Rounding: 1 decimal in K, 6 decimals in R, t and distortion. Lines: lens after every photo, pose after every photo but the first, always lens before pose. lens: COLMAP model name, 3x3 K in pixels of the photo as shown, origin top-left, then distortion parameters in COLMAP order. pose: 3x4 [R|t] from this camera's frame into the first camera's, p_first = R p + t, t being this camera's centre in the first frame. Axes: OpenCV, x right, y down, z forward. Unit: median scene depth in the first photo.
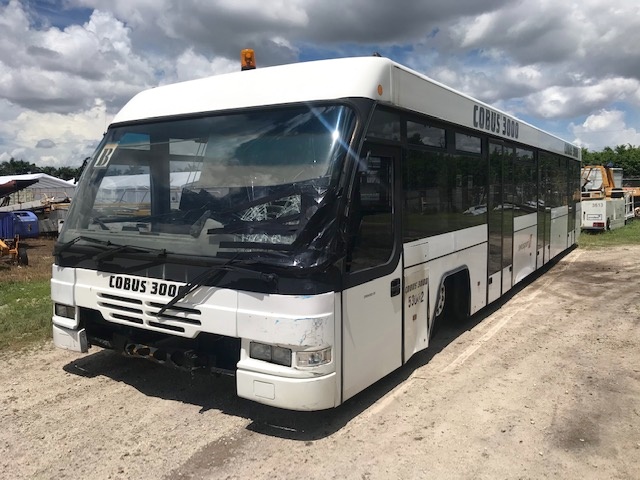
lens RADIAL K [[534.5, 0, 320.0], [0, 534.5, 240.0], [0, 0, 1]] dist [0.011159, 0.003047]
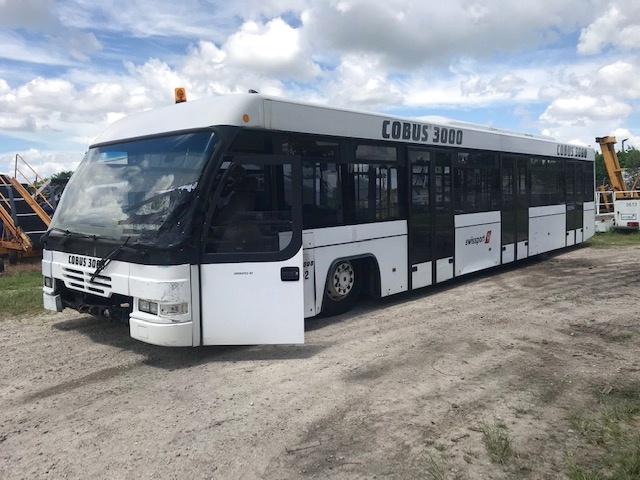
lens RADIAL K [[534.5, 0, 320.0], [0, 534.5, 240.0], [0, 0, 1]] dist [0.011159, 0.003047]
pose [[0.988361, 0.004627, -0.152059, 0.503802], [-0.005102, 0.999983, -0.002733, 0.029662], [0.152044, 0.003477, 0.988368, -0.303241]]
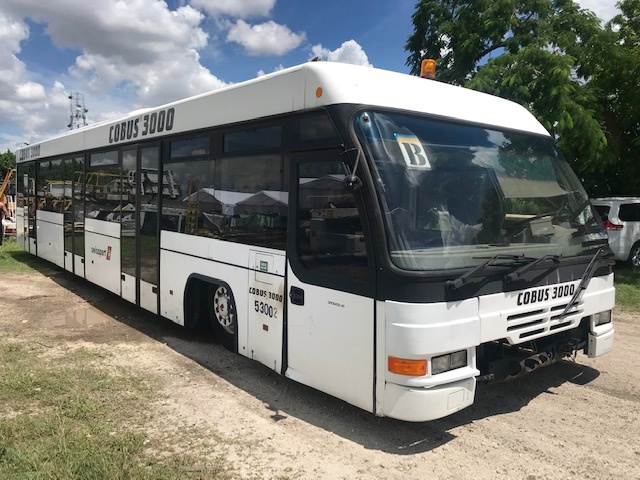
lens RADIAL K [[534.5, 0, 320.0], [0, 534.5, 240.0], [0, 0, 1]] dist [0.011159, 0.003047]
pose [[0.319864, -0.070071, 0.944869, -1.437130], [0.075878, 0.995953, 0.048173, -0.098192], [-0.944420, 0.056286, 0.323886, 1.086958]]
